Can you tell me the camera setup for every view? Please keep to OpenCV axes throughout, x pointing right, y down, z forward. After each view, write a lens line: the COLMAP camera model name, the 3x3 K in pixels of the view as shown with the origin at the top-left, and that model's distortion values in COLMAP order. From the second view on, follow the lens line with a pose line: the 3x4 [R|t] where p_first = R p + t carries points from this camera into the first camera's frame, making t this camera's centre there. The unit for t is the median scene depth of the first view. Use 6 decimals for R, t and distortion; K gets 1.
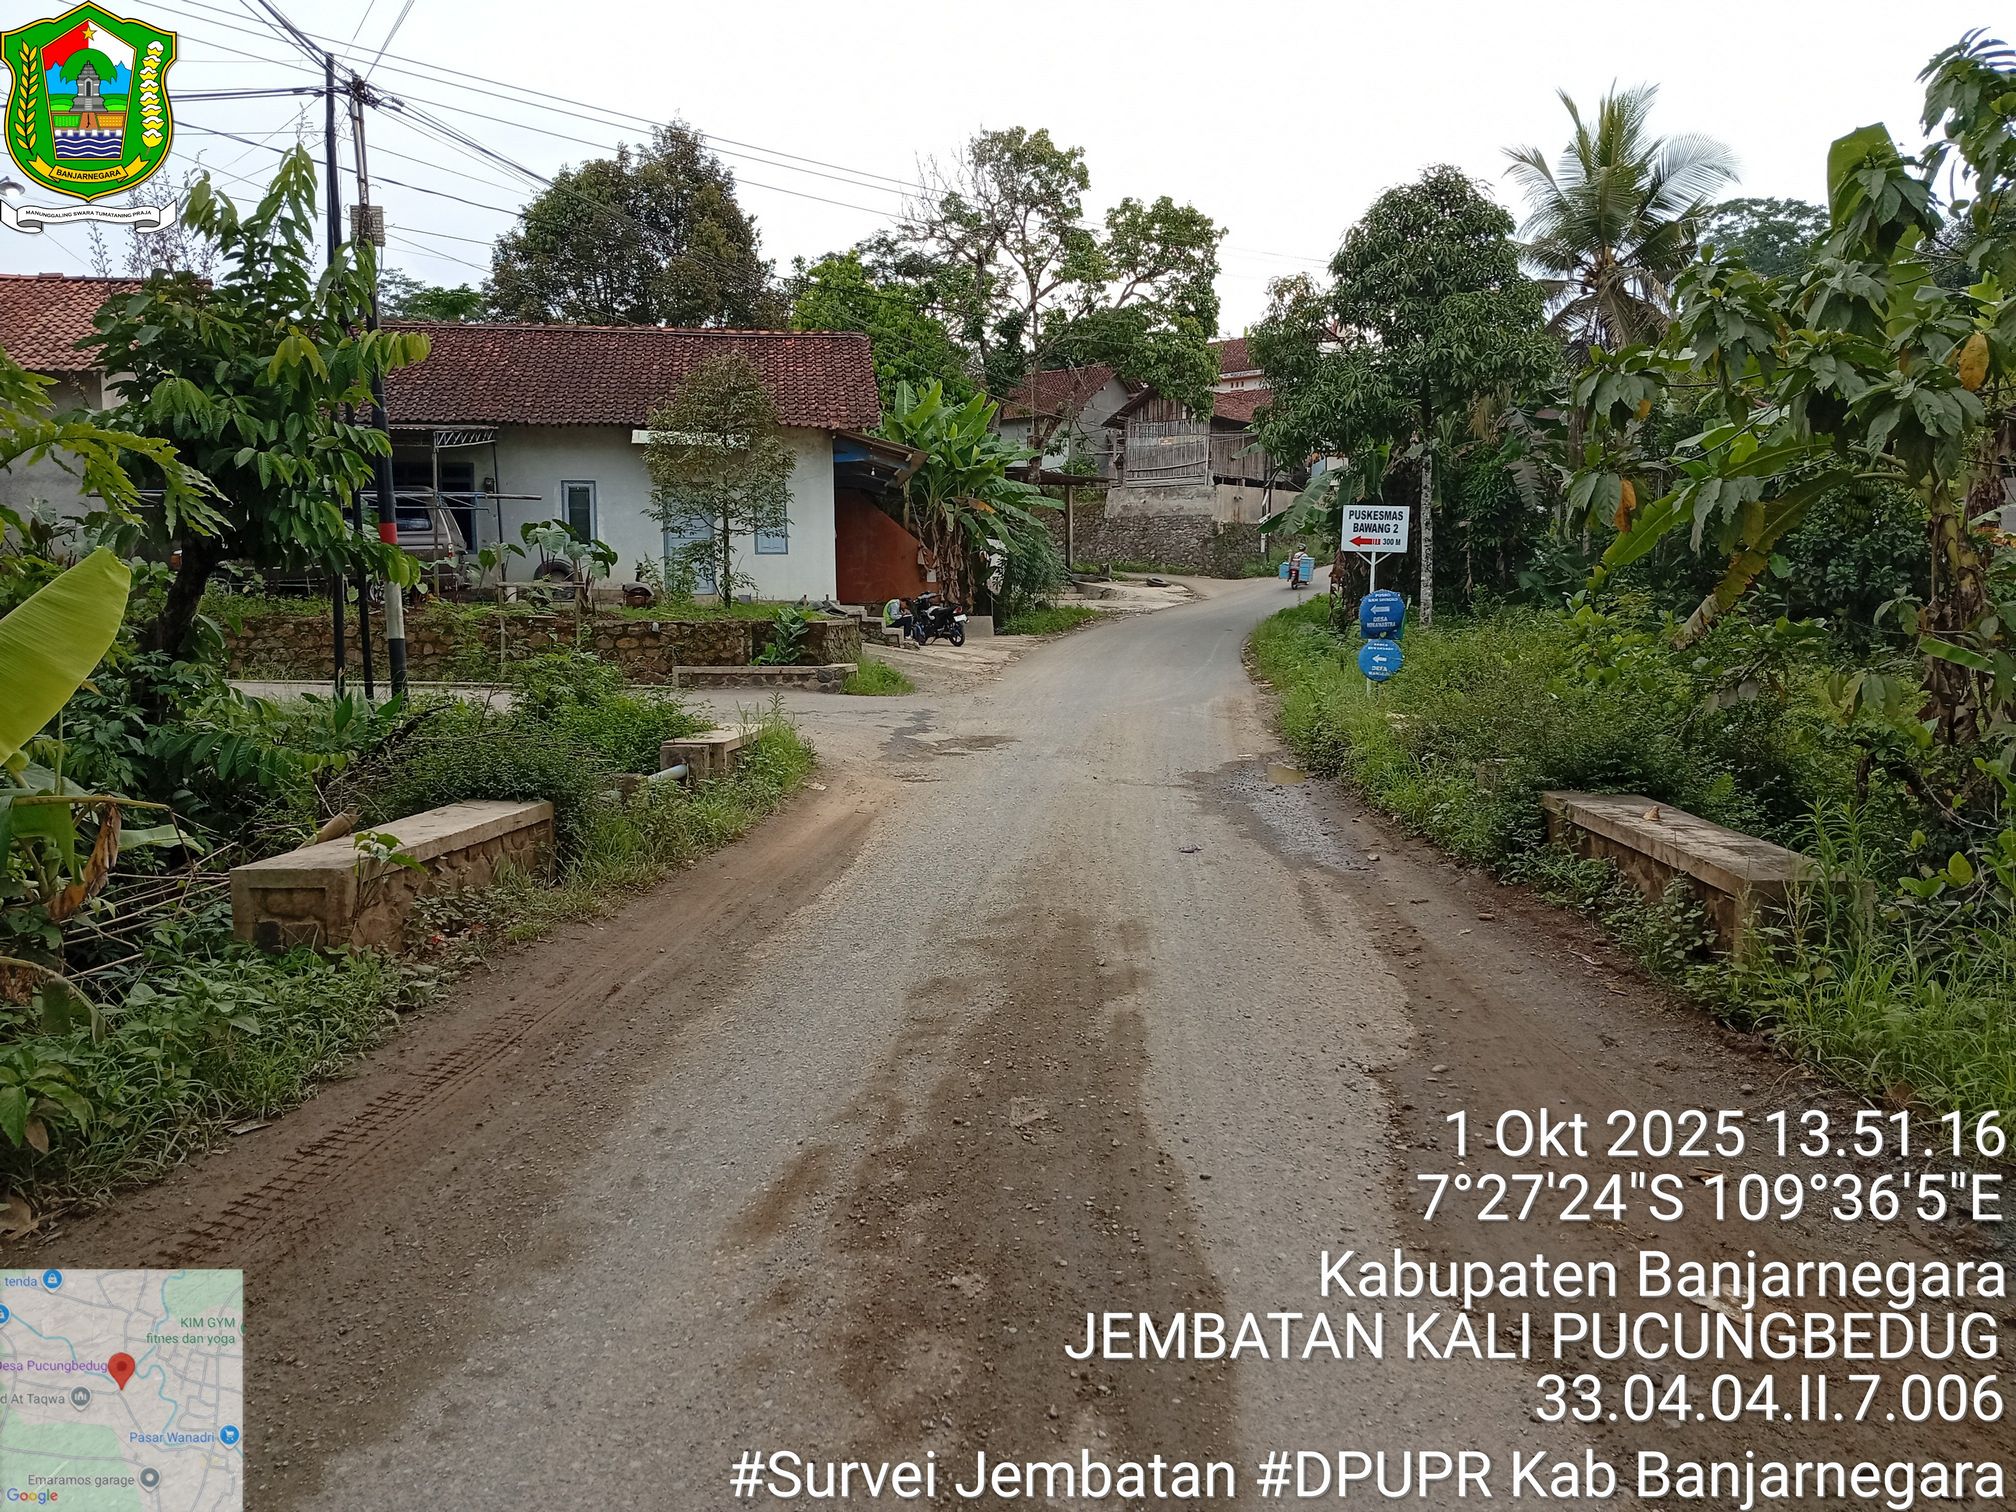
lens RADIAL K [[1665.0, 0, 1008.0], [0, 1665.0, 756.0], [0, 0, 1]] dist [0.181051, -0.344706]
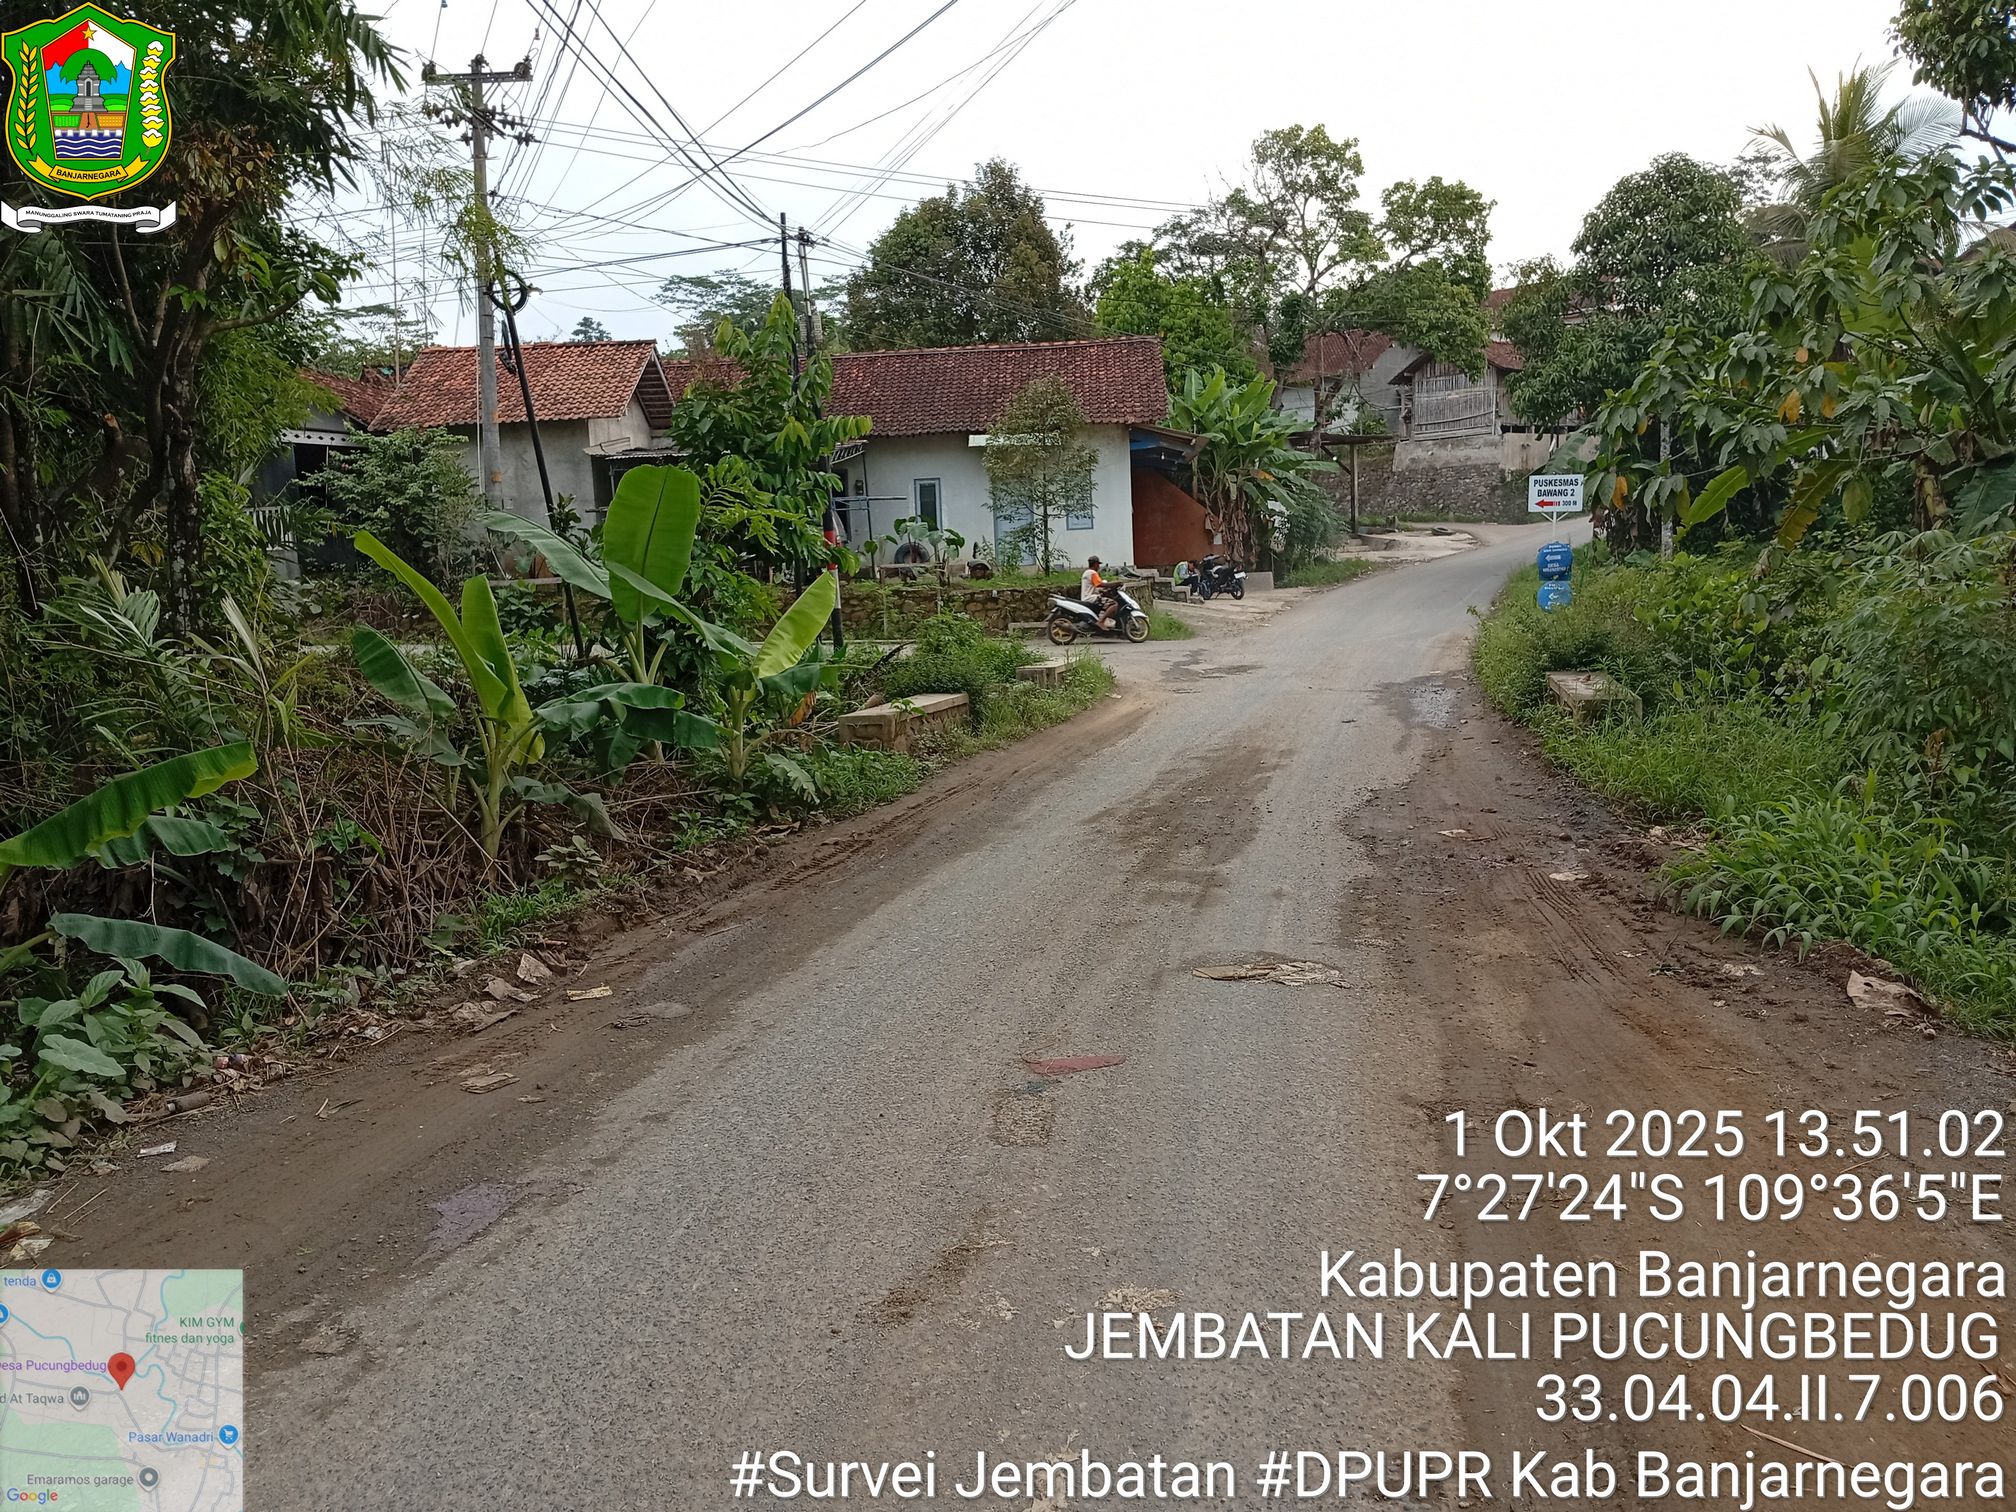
lens RADIAL K [[1665.0, 0, 1008.0], [0, 1665.0, 756.0], [0, 0, 1]] dist [0.181051, -0.344706]
pose [[0.982823, -0.018076, -0.183663, 0.020857], [0.022659, 0.999481, 0.022886, 0.011415], [0.183154, -0.026655, 0.982723, -0.158570]]
